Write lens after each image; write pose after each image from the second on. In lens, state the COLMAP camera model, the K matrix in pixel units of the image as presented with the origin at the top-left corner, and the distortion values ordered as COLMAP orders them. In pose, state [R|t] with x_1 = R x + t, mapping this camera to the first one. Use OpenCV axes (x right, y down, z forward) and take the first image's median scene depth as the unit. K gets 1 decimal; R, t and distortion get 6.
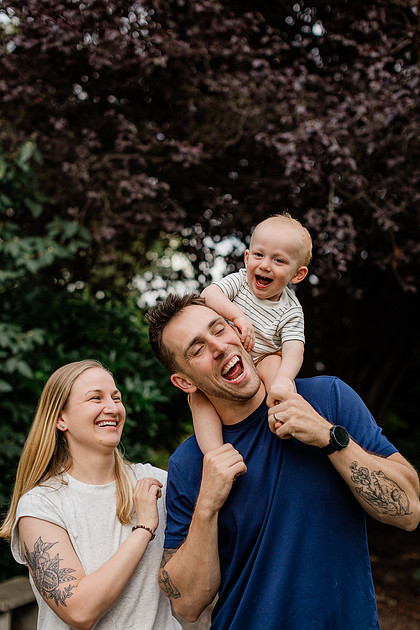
lens RADIAL K [[863.1, 0, 195.7], [0, 863.1, 302.9], [0, 0, 1]] dist [-0.003604, 0.020039]
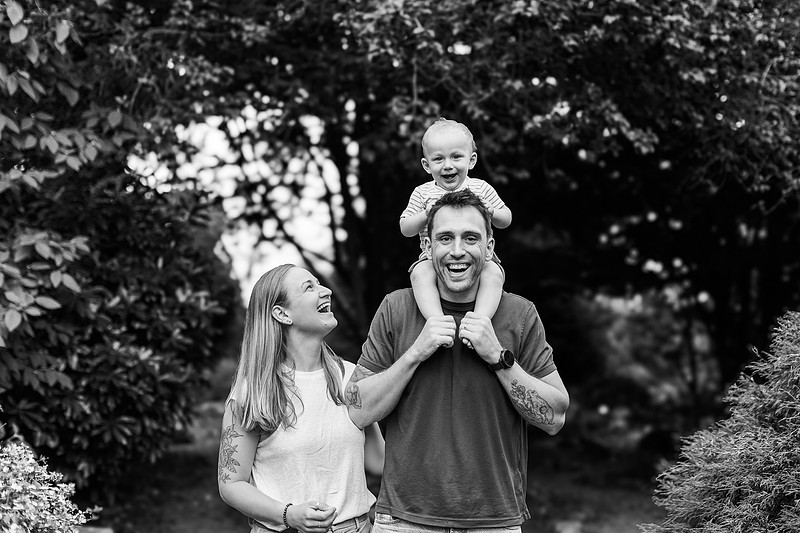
lens RADIAL K [[1096.0, 0, 400.0], [0, 1096.0, 266.5], [0, 0, 1]] dist [-0.003604, 0.020039]
pose [[0.986505, -0.040037, 0.158759, -0.046488], [0.028548, 0.996849, 0.074004, -0.012086], [-0.161222, -0.068473, 0.984540, -0.142419]]
